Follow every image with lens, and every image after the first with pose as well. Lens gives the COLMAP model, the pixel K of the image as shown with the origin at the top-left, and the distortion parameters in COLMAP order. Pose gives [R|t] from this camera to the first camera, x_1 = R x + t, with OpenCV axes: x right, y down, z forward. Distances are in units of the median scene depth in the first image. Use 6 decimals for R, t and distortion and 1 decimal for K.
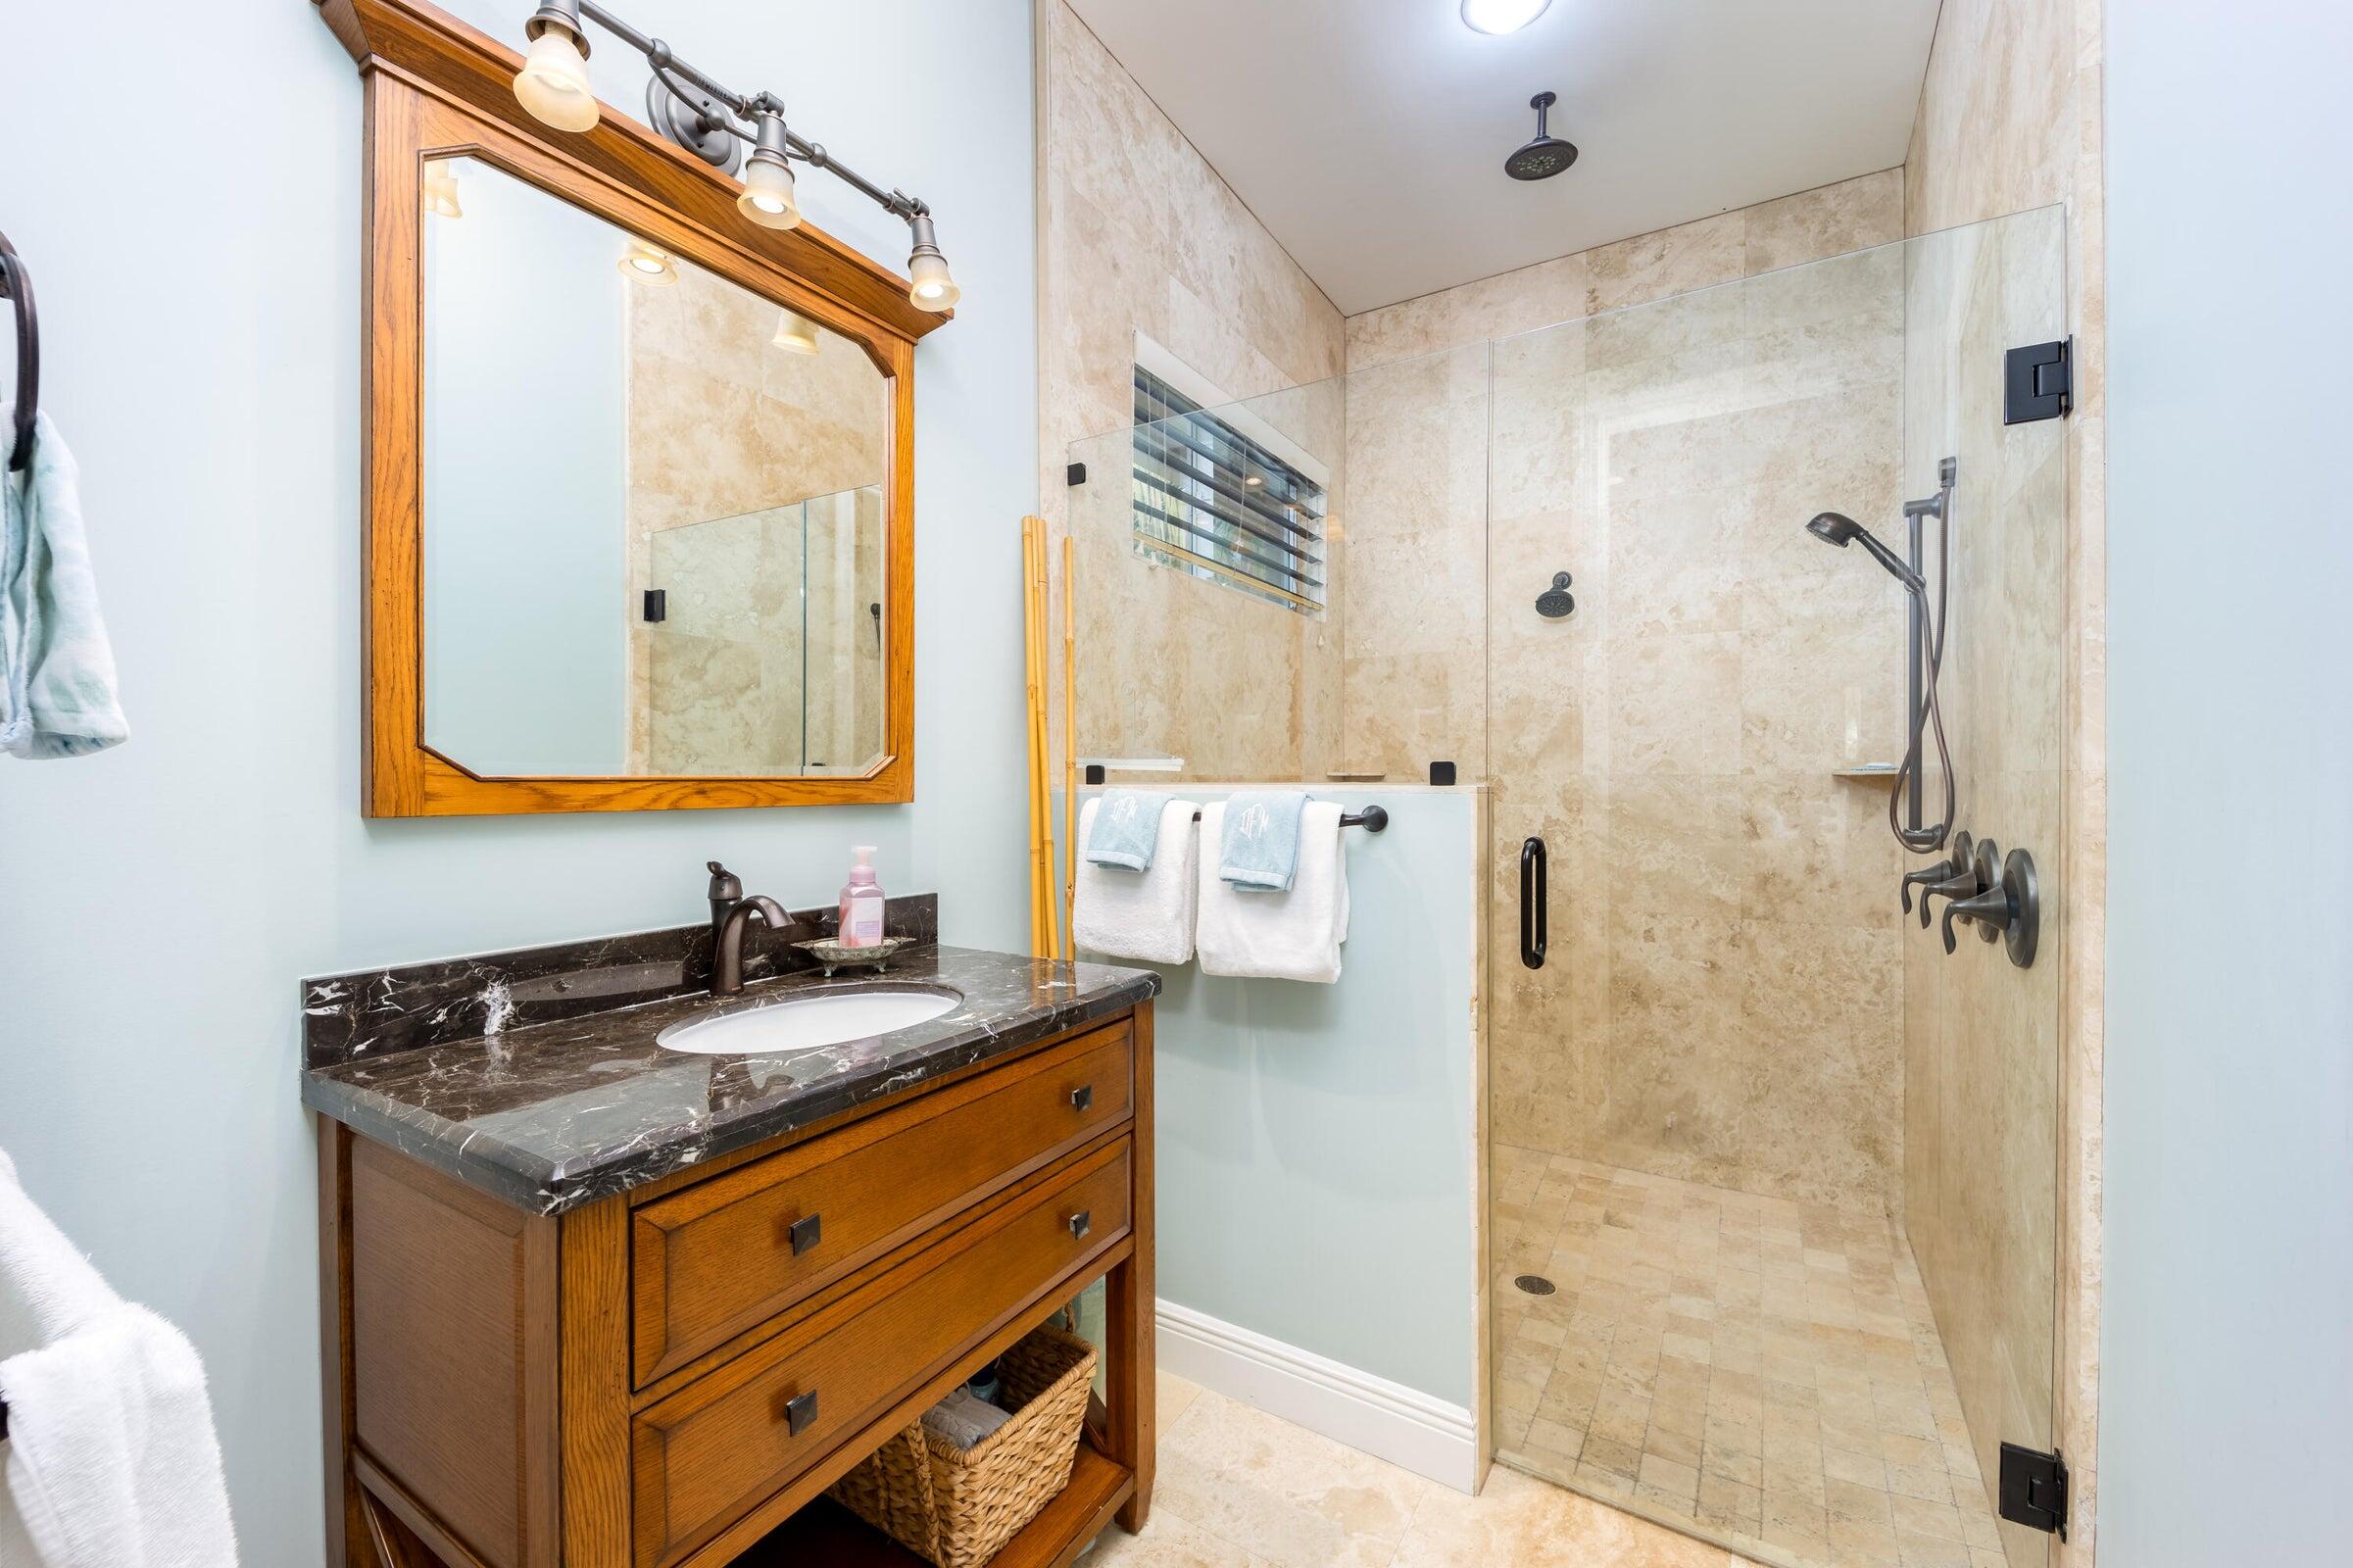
lens RADIAL K [[933.1, 0, 1175.4], [0, 933.1, 772.9], [0, 0, 1]] dist [0.048996, -0.023561]
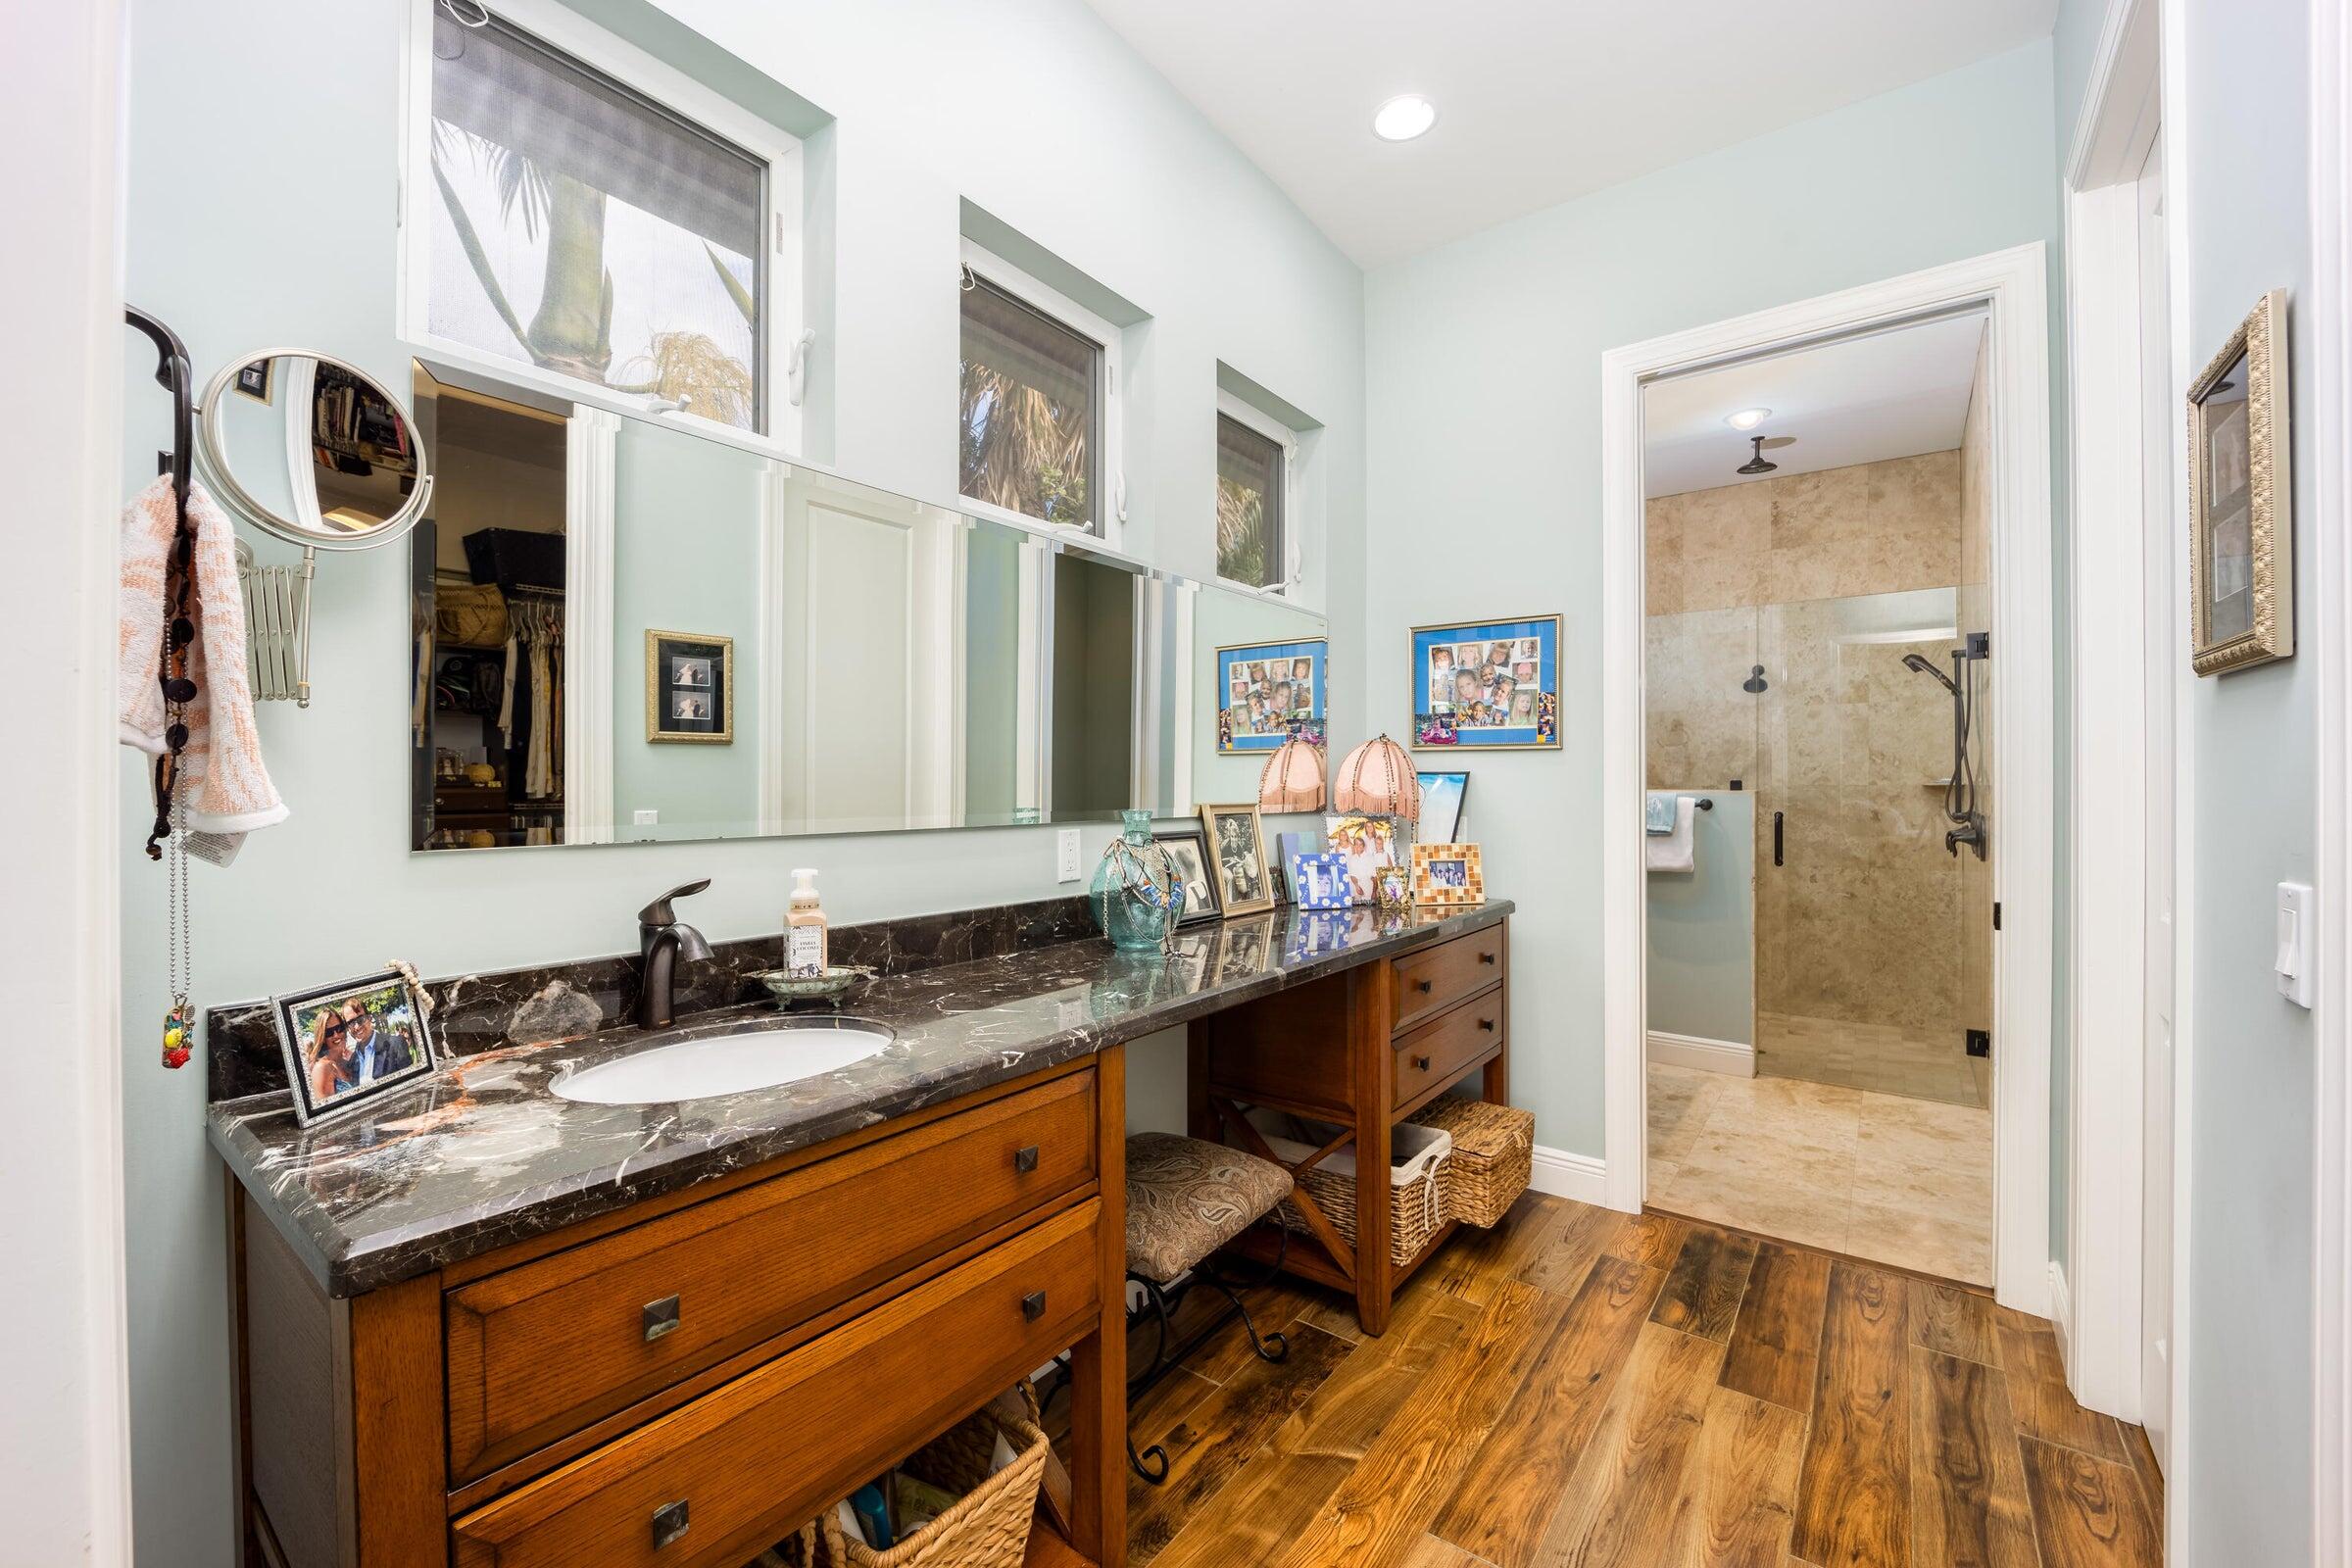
lens RADIAL K [[953.9, 0, 1176.0], [0, 953.9, 784.0], [0, 0, 1]] dist [0.001449, -0.000107]
pose [[0.996111, -0.002311, -0.088078, -0.518837], [0.002316, 0.999997, -0.000050, -0.003018], [0.088078, -0.000154, 0.996114, -0.863863]]
